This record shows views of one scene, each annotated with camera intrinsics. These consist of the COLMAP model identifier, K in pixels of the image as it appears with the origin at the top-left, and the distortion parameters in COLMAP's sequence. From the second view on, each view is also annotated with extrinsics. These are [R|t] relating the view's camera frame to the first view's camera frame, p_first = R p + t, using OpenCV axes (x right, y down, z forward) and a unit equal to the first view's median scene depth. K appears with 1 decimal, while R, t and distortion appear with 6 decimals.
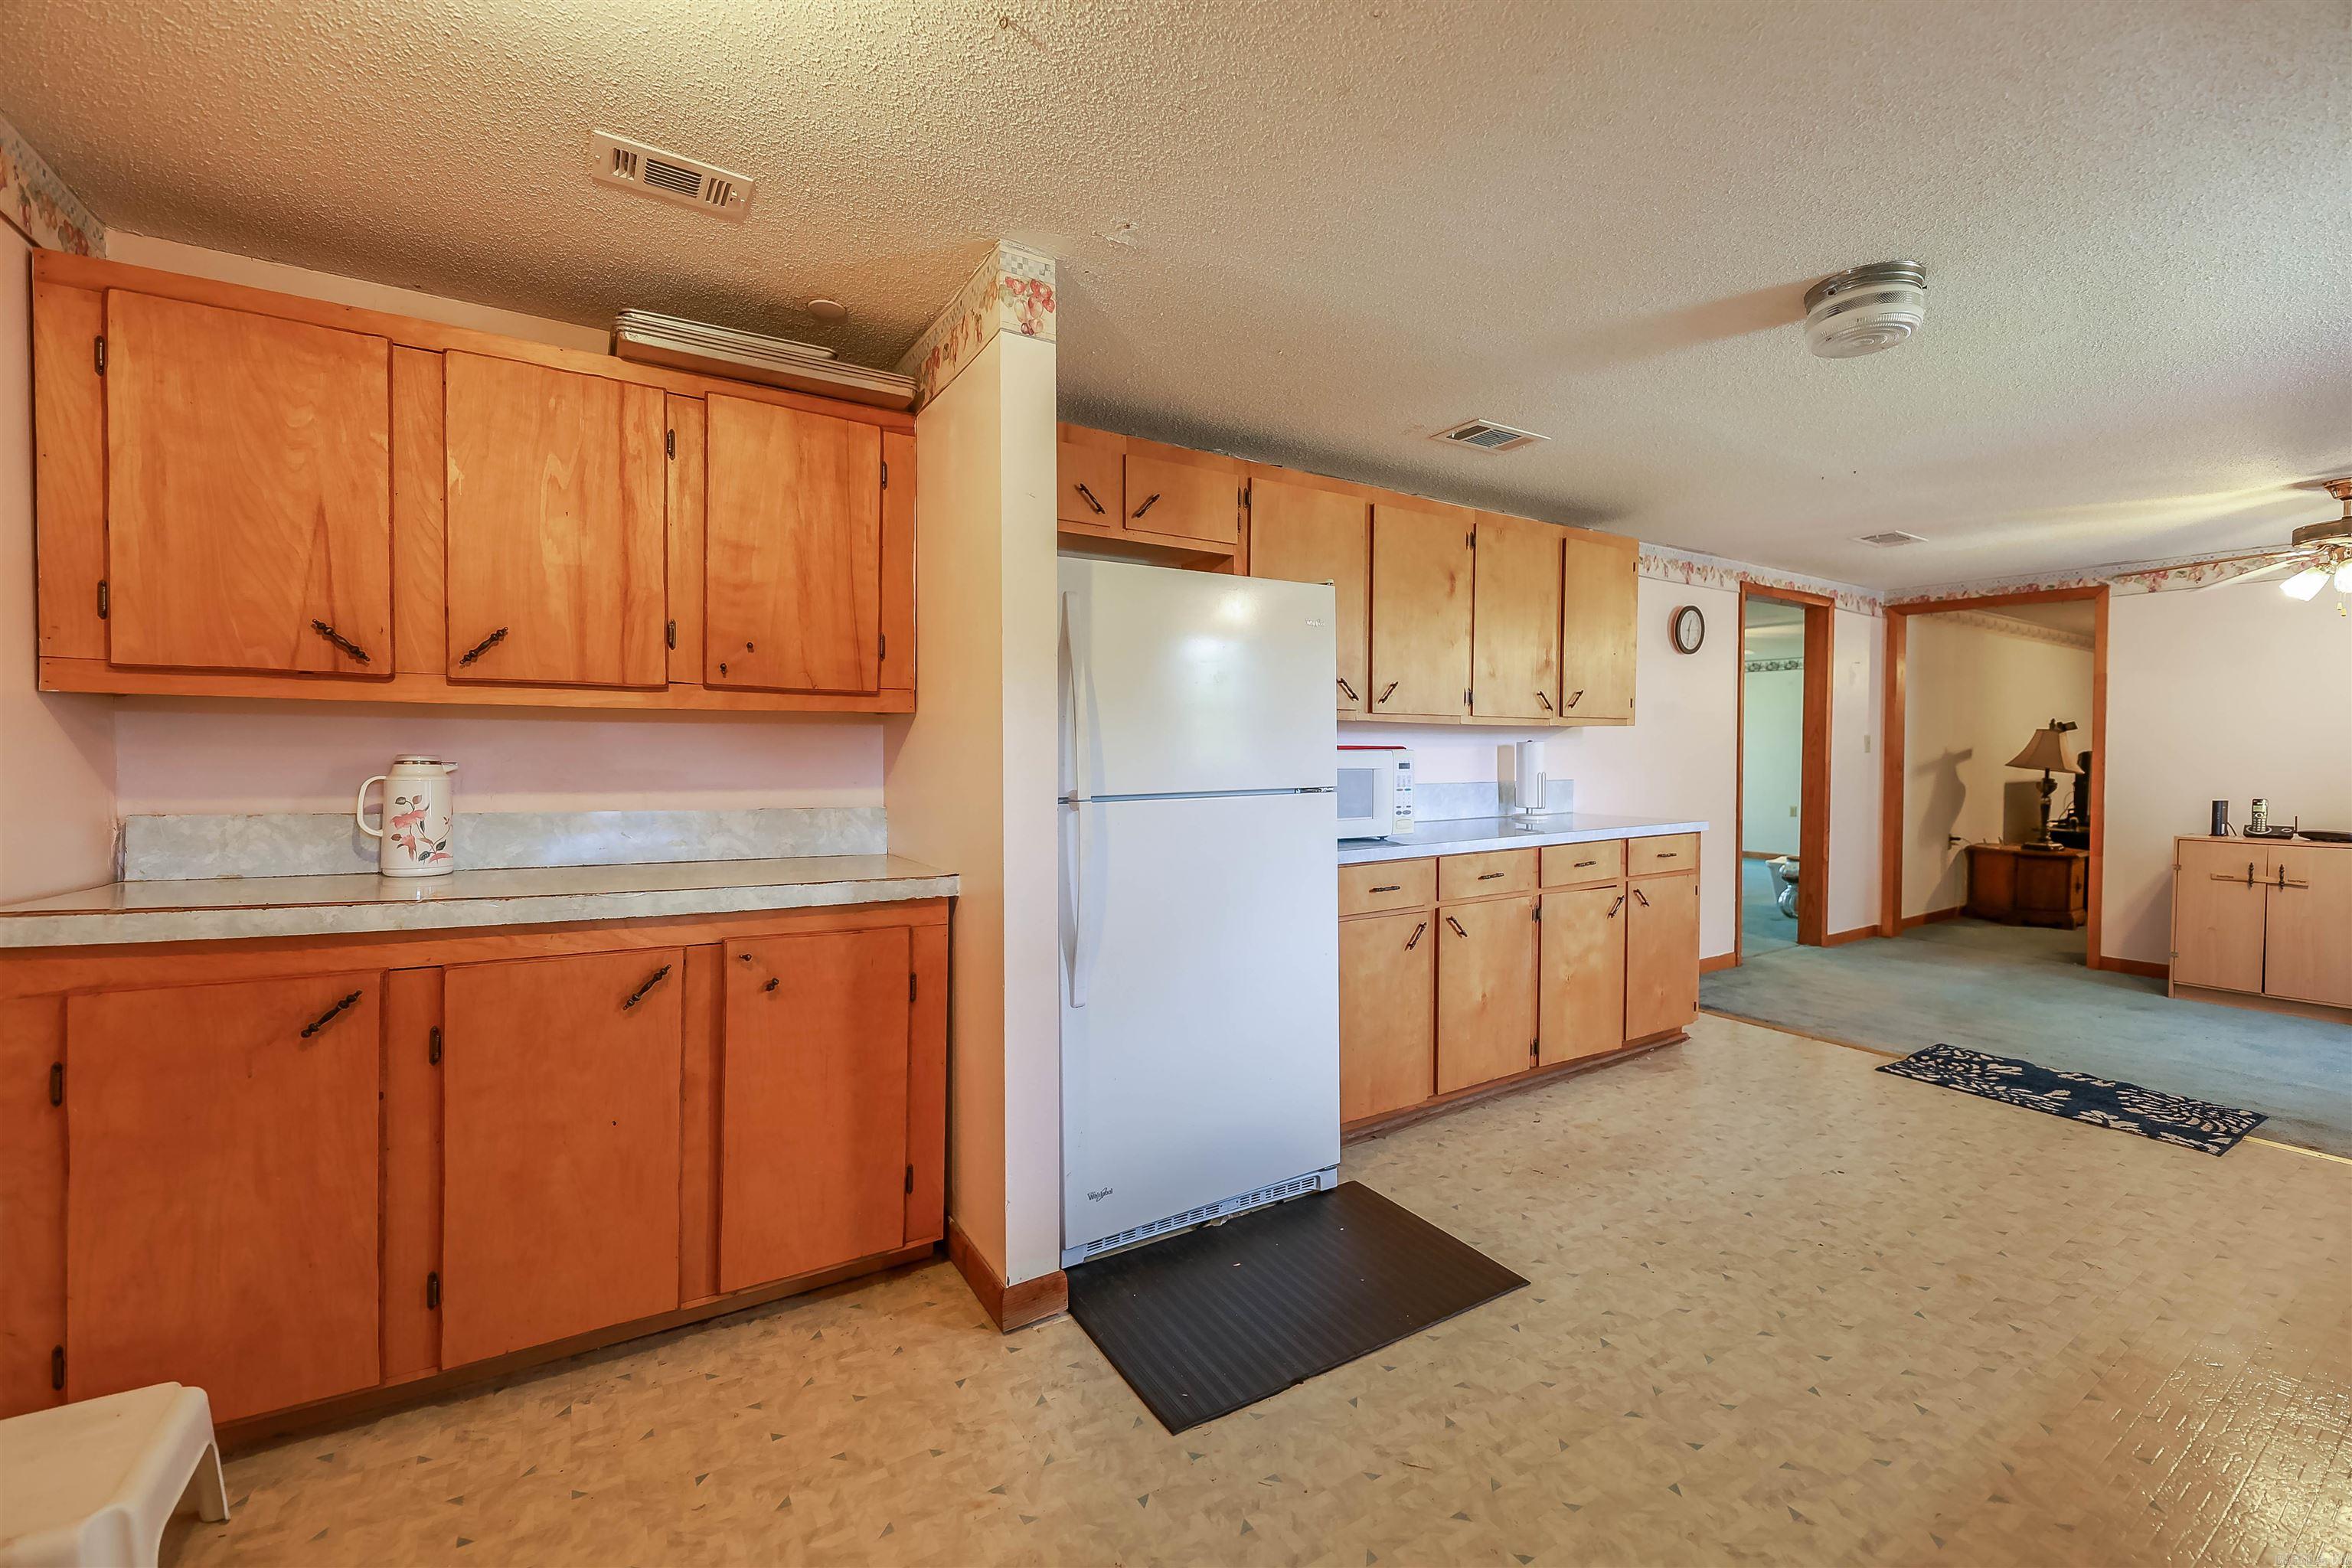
lens RADIAL K [[938.3, 0, 1178.6], [0, 938.3, 777.5], [0, 0, 1]] dist [0.000253, -0.003272]
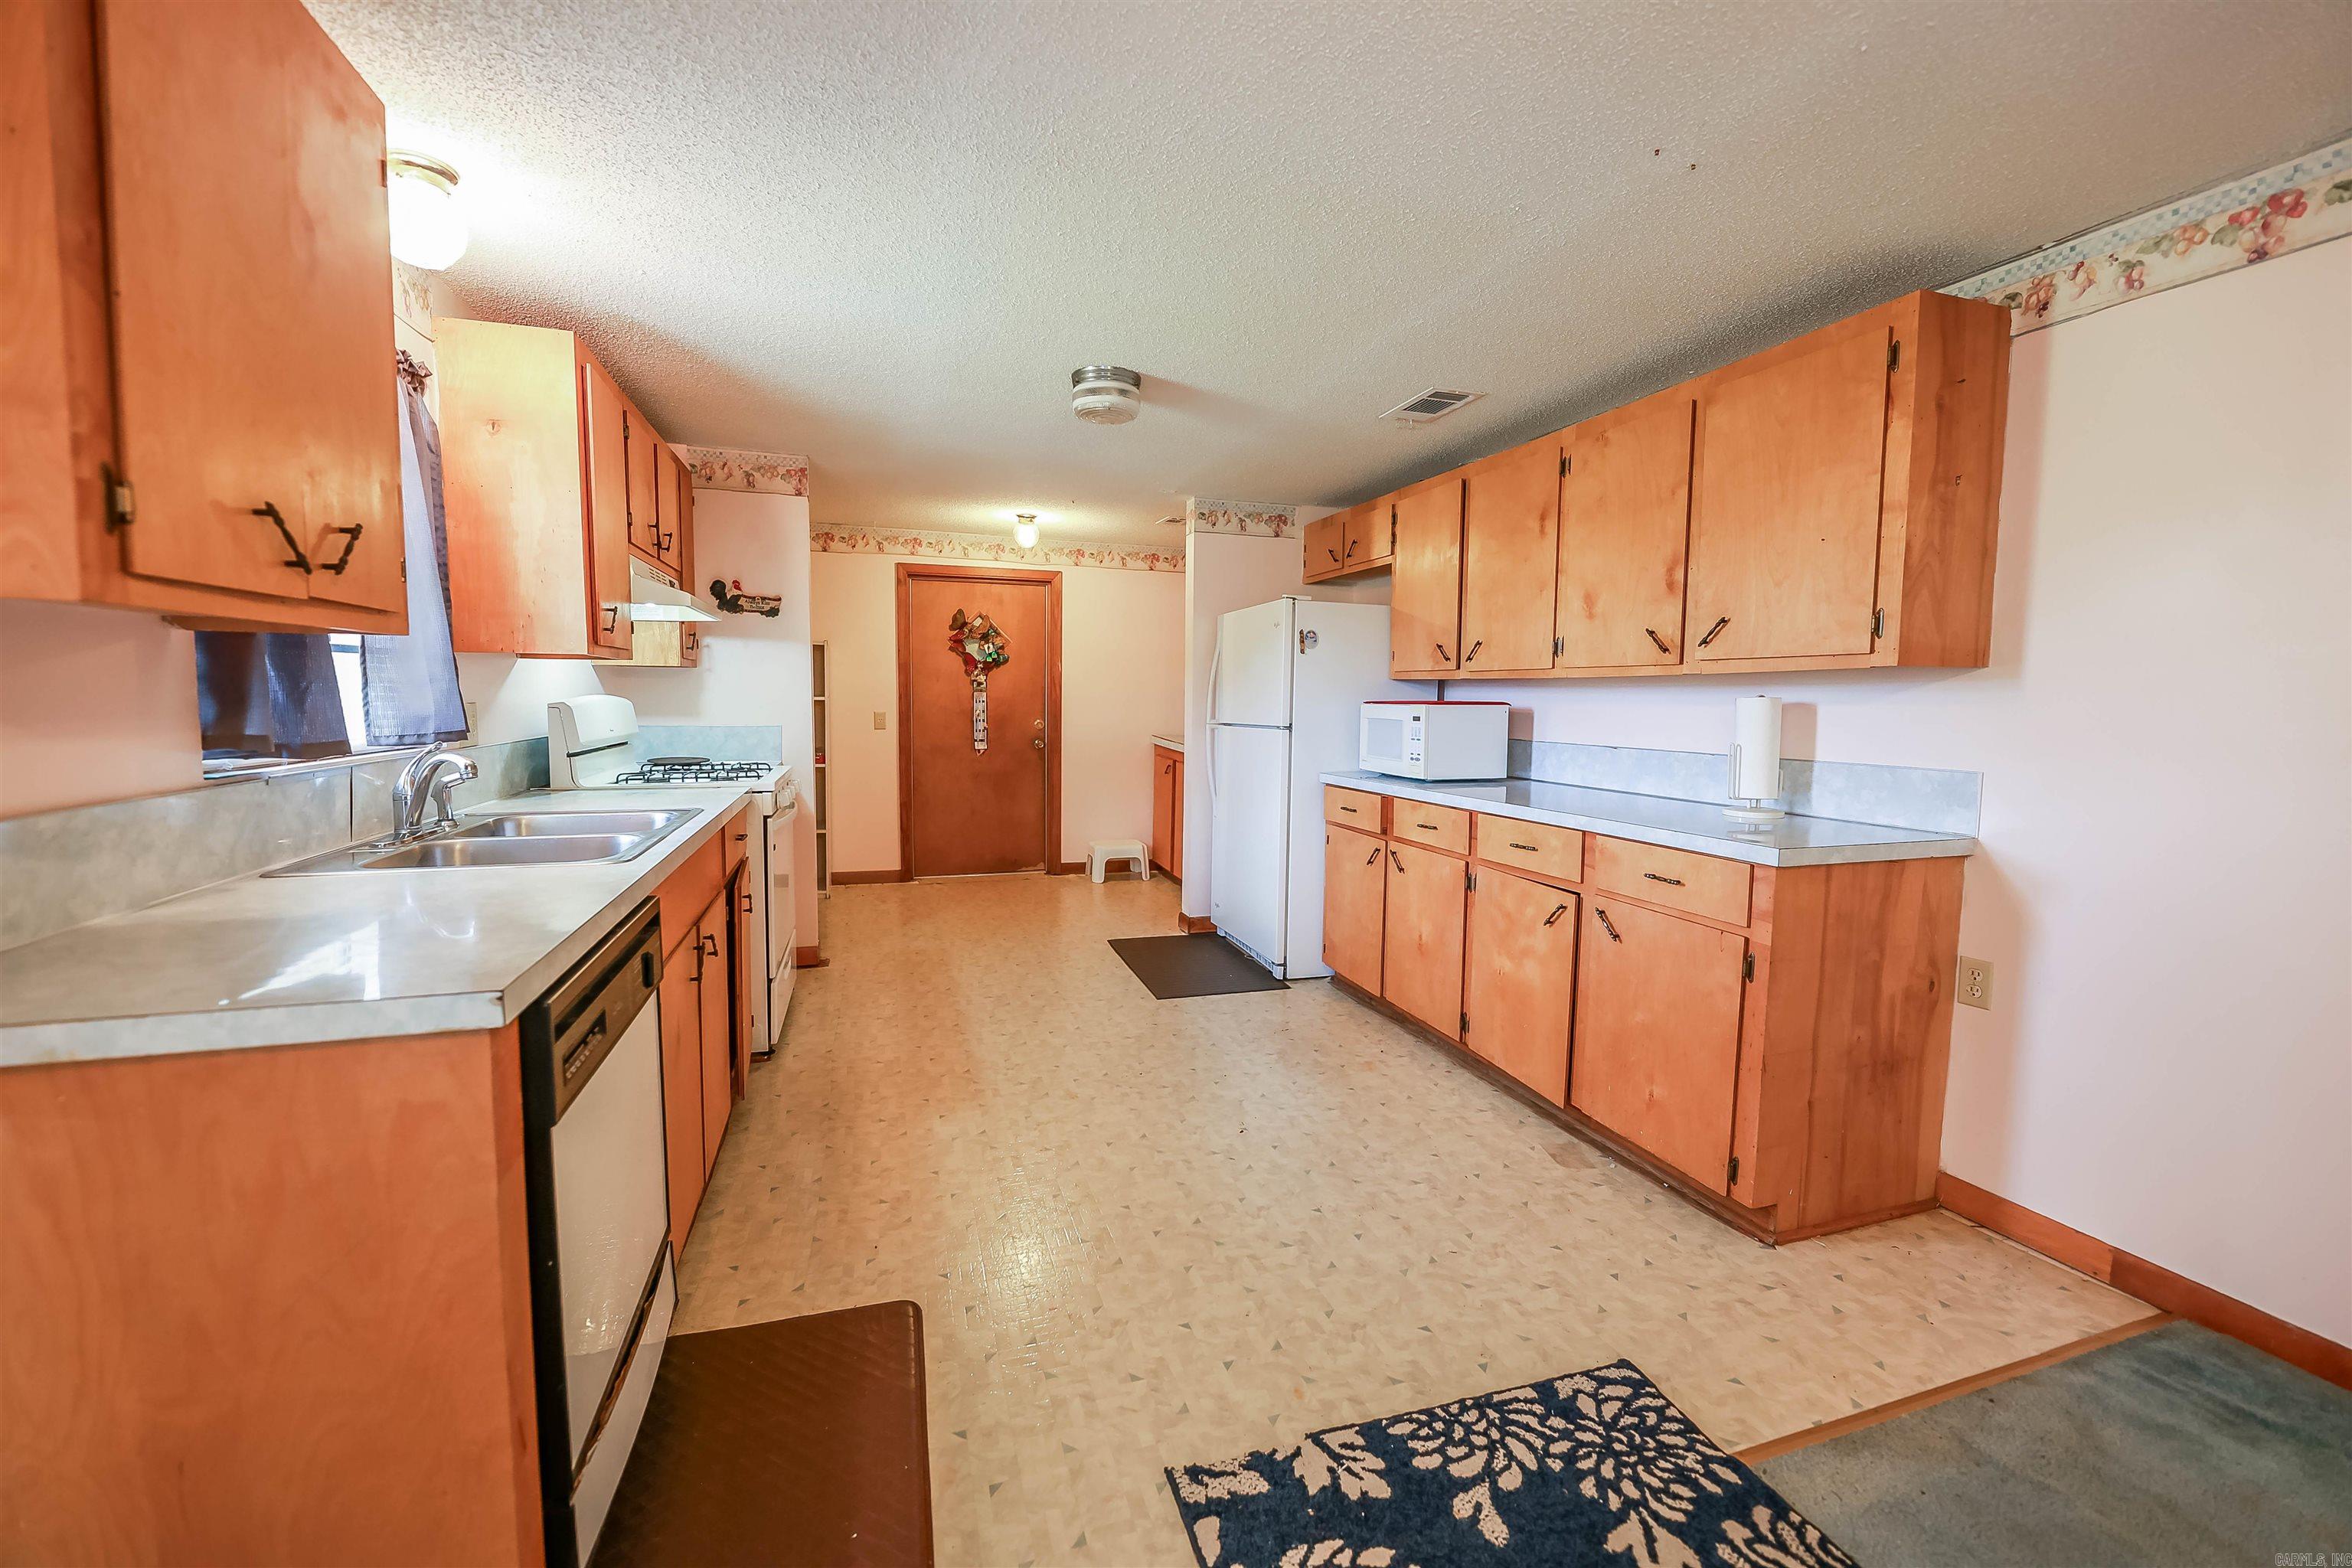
lens RADIAL K [[938.3, 0, 1172.5], [0, 938.3, 771.5], [0, 0, 1]] dist [0.000253, -0.003272]
pose [[-0.241002, 0.076034, -0.967542, 1.441925], [-0.039242, 0.995348, 0.087994, -0.037661], [0.969731, 0.059175, -0.236897, 0.993661]]
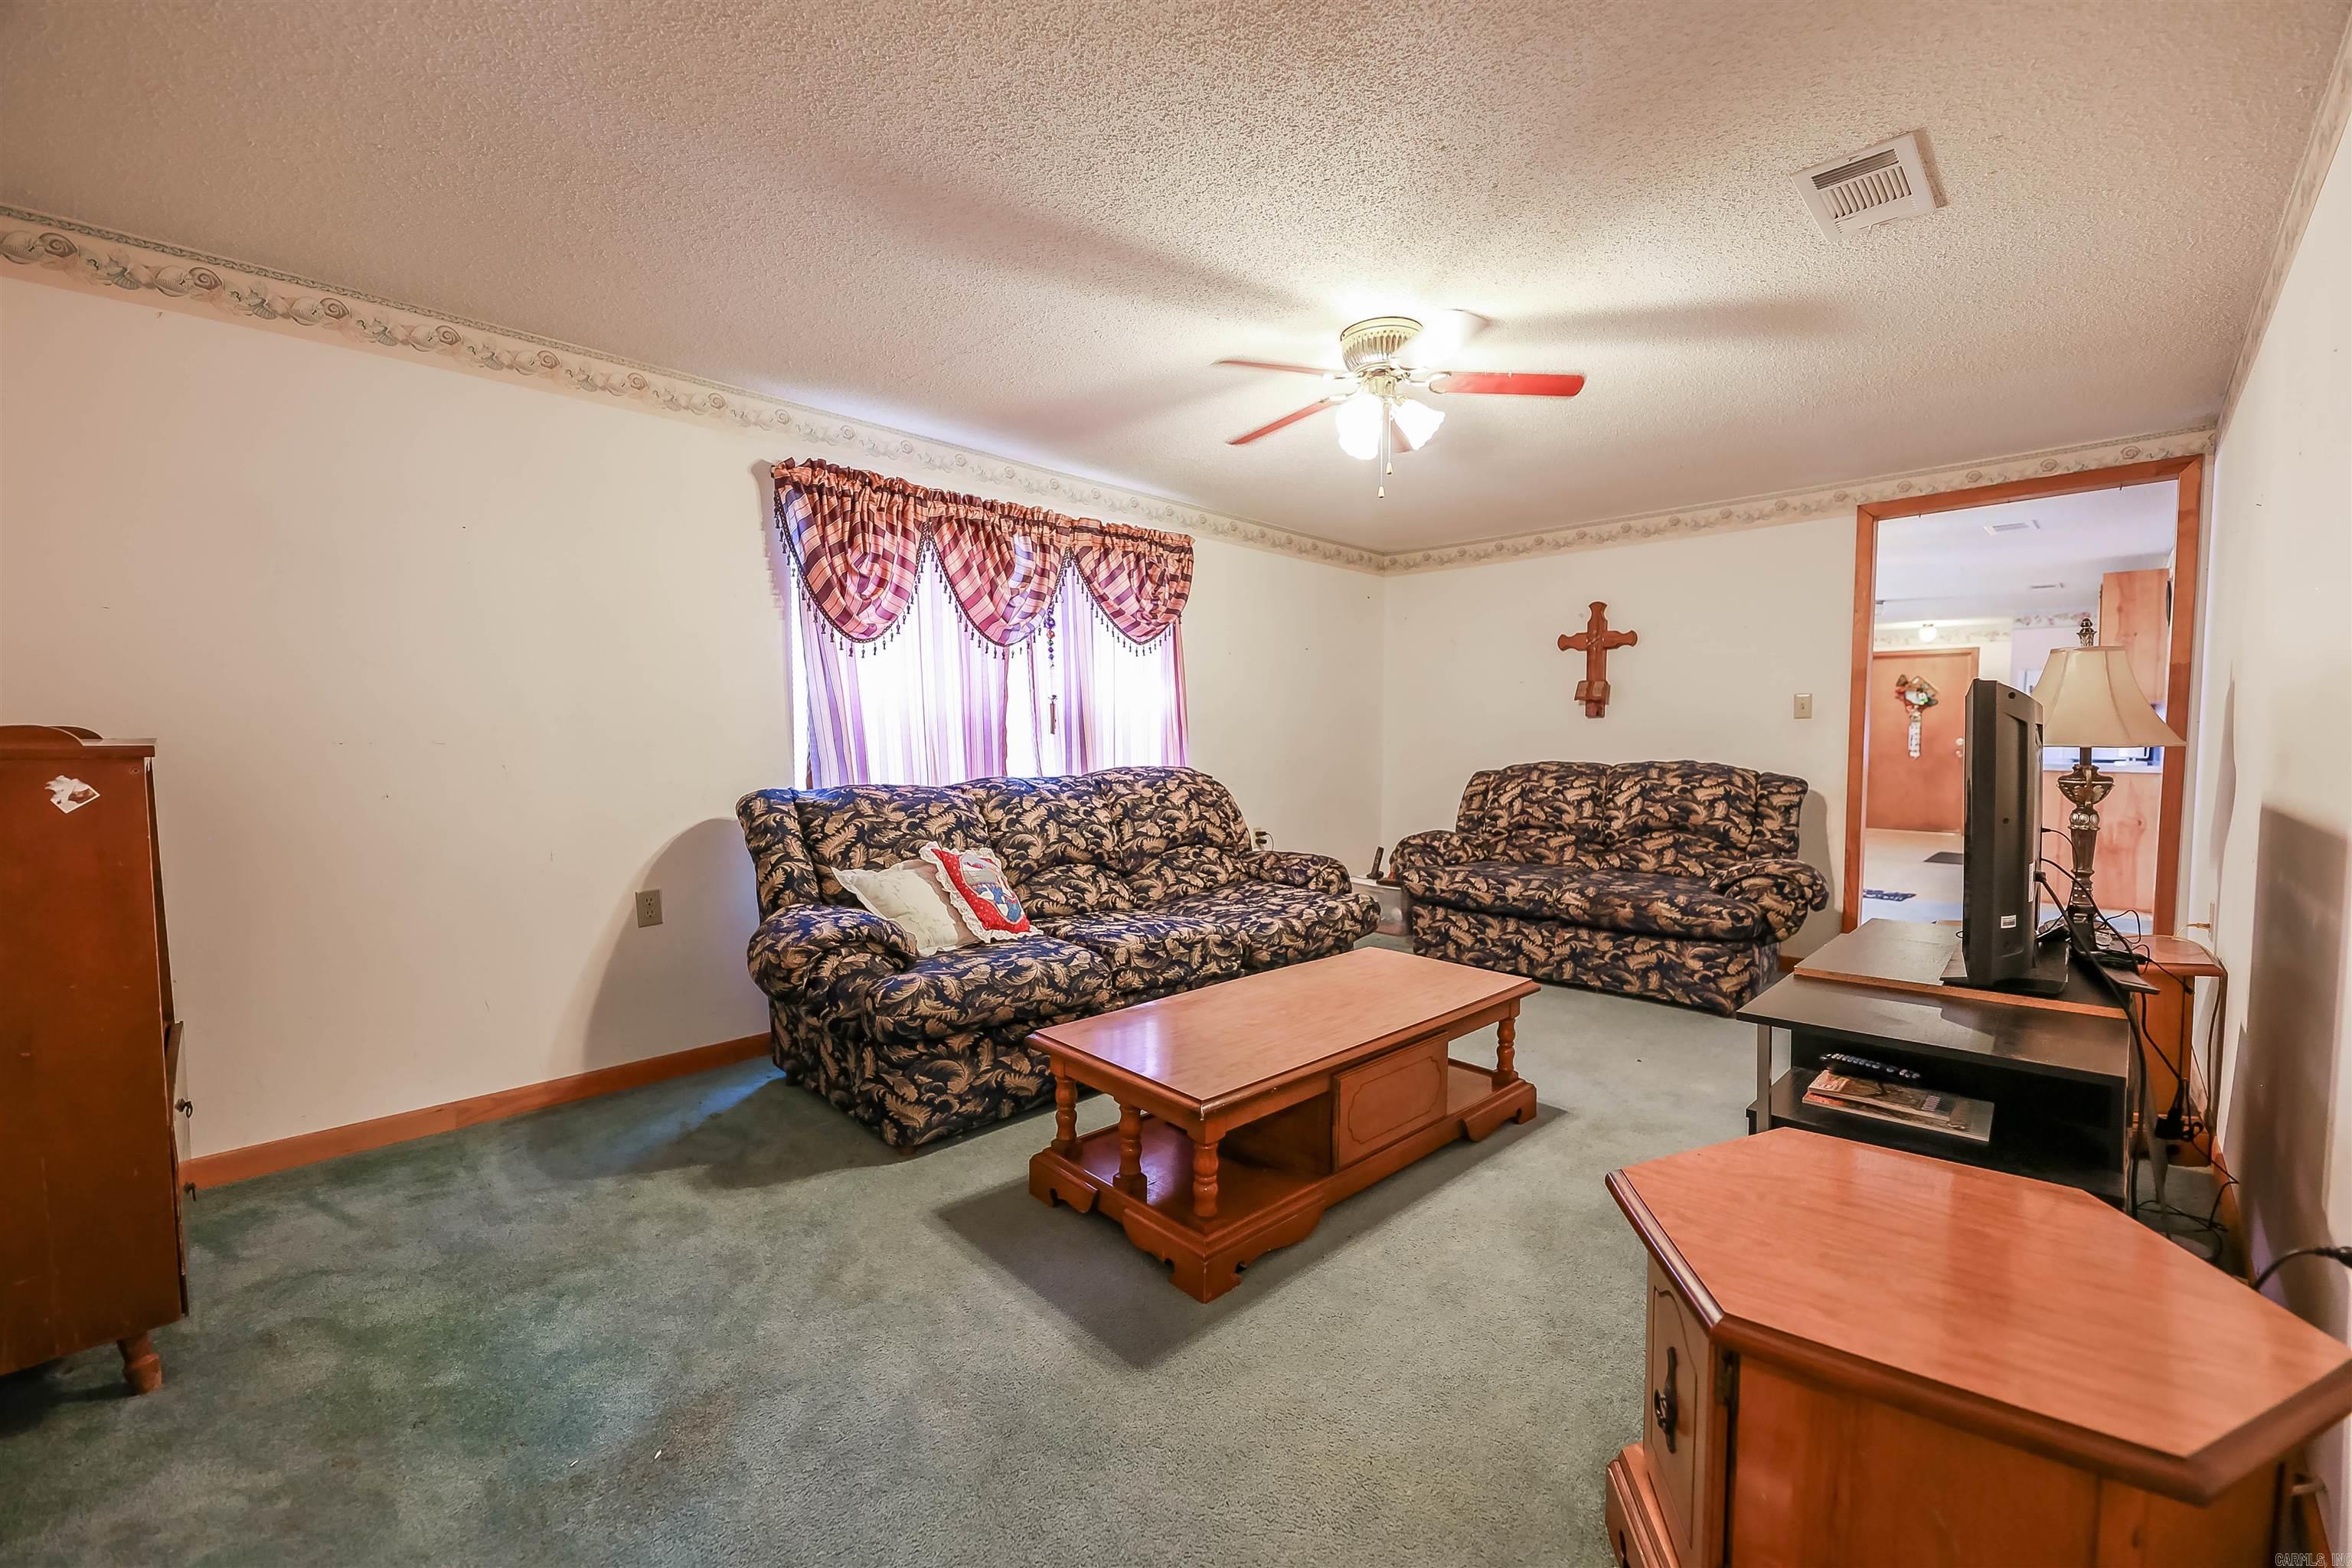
lens RADIAL K [[938.3, 0, 1192.9], [0, 938.3, 779.7], [0, 0, 1]] dist [0.000253, -0.003272]
pose [[-0.972148, 0.014723, -0.233904, 2.348457], [-0.003351, 0.997050, 0.076684, -0.049932], [0.234343, 0.075332, -0.969231, 2.093506]]
